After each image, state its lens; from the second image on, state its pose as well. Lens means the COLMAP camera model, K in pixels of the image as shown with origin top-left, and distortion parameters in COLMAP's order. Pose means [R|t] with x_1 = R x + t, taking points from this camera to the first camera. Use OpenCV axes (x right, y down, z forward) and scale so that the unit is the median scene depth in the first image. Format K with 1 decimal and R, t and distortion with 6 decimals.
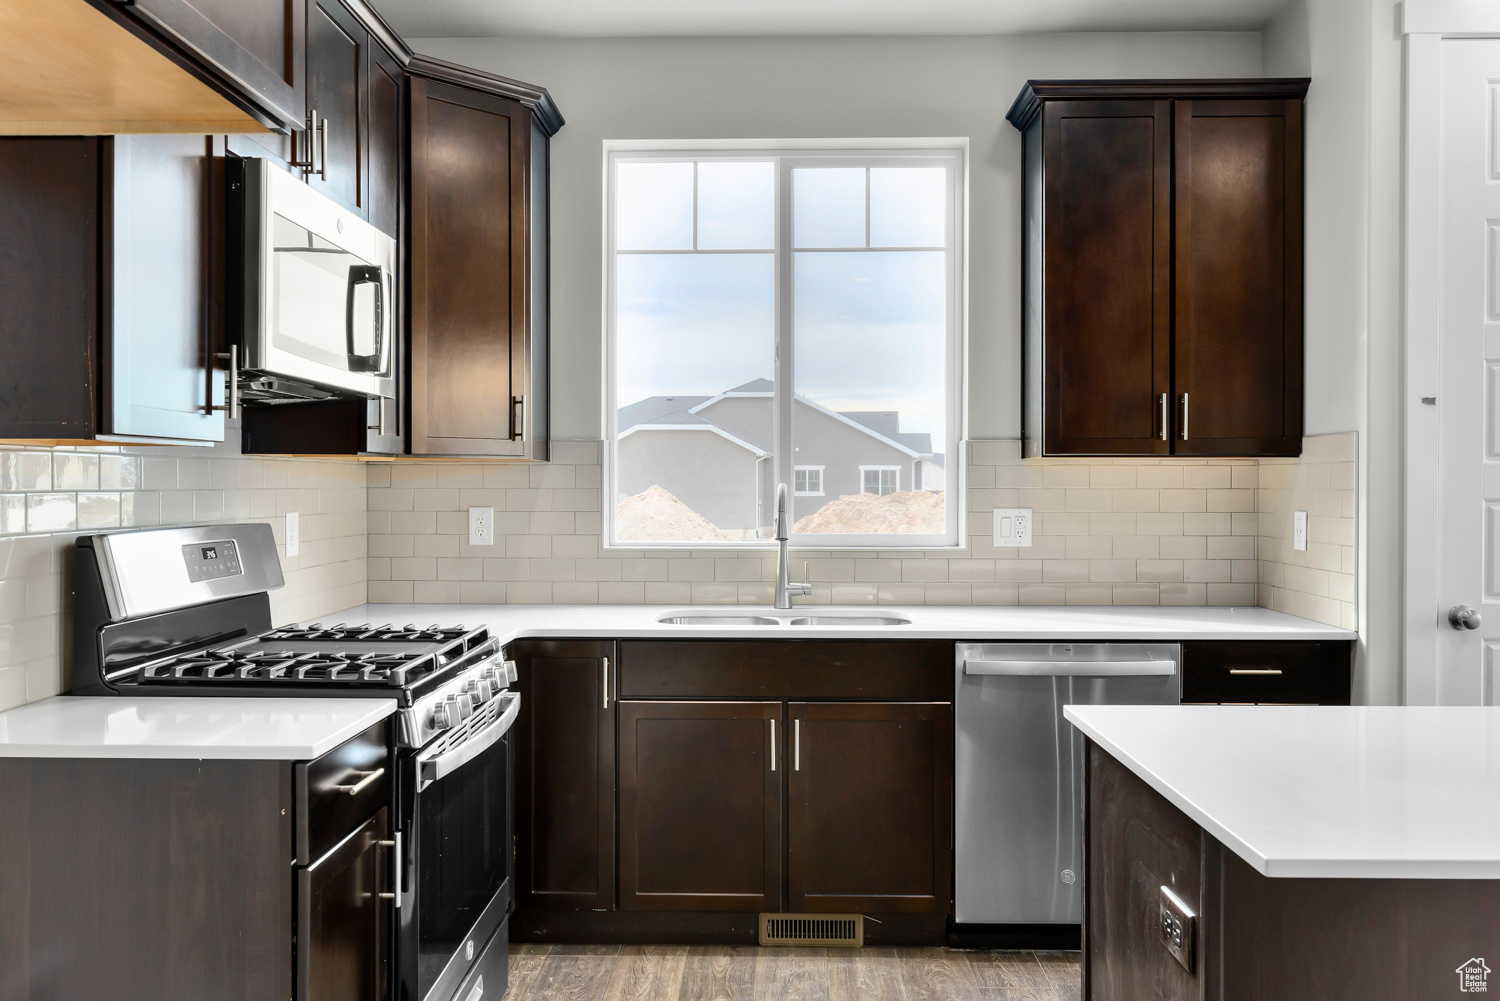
lens RADIAL K [[1222.9, 0, 738.2], [0, 1222.9, 495.1], [0, 0, 1]] dist [-0.002930, -0.000604]
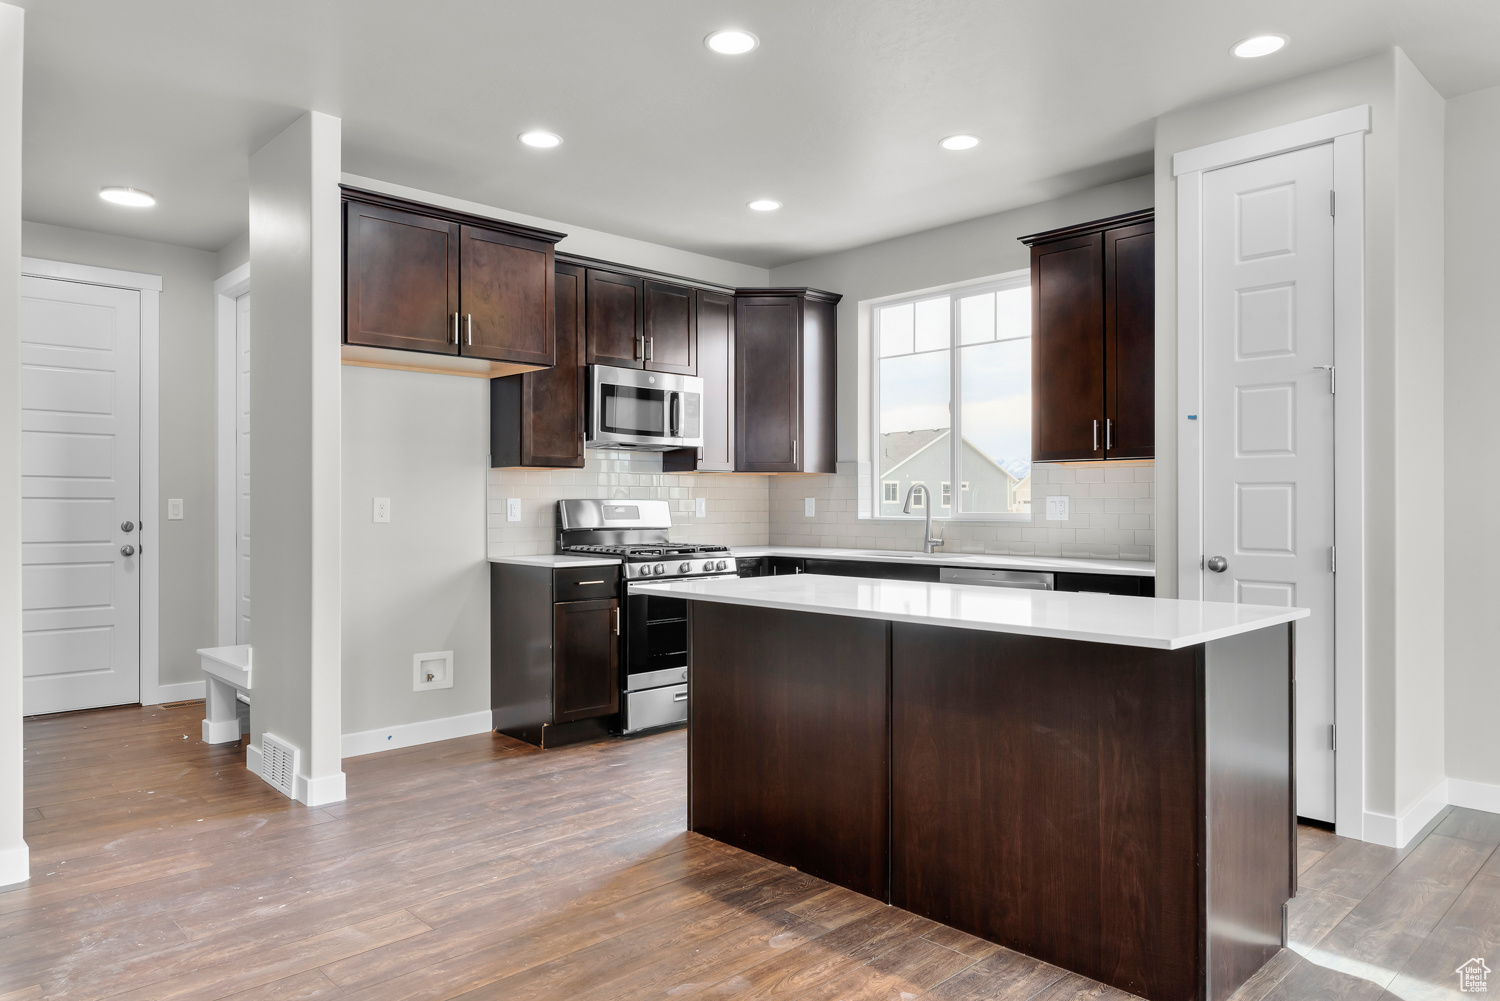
lens RADIAL K [[974.0, 0, 746.8], [0, 974.0, 502.8], [0, 0, 1]] dist [0.002589, -0.000237]
pose [[0.713489, -0.002180, -0.700663, 0.823661], [-0.005044, 0.999953, -0.008247, 0.032139], [0.700648, 0.009418, 0.713445, -0.186040]]
